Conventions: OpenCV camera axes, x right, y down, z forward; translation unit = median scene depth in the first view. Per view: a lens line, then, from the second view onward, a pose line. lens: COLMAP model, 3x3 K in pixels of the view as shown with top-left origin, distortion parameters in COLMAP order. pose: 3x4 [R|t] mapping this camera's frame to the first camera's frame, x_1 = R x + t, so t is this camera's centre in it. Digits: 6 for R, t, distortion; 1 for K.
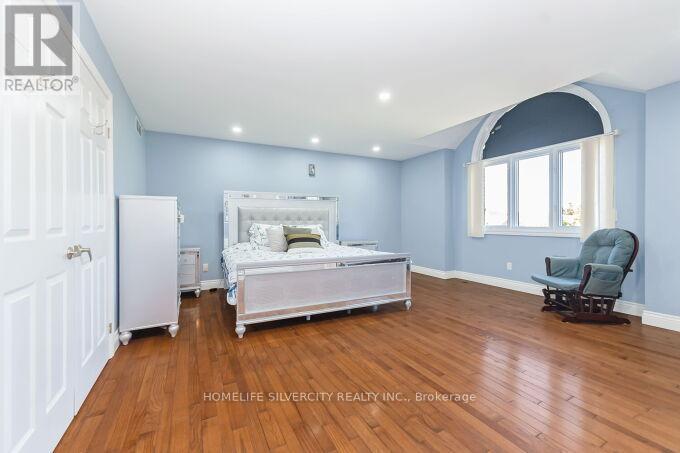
lens RADIAL K [[287.9, 0, 340.2], [0, 287.9, 217.9], [0, 0, 1]] dist [0.000756, 0.000175]
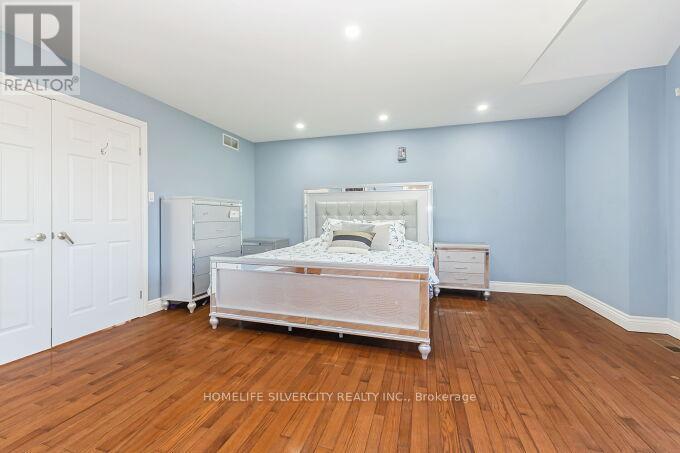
lens RADIAL K [[287.9, 0, 340.2], [0, 287.9, 217.9], [0, 0, 1]] dist [0.000756, 0.000175]
pose [[0.724189, 0.001896, -0.689599, 0.666945], [0.009067, 0.999884, 0.012271, 0.009022], [0.689542, -0.015139, 0.724087, 0.542695]]
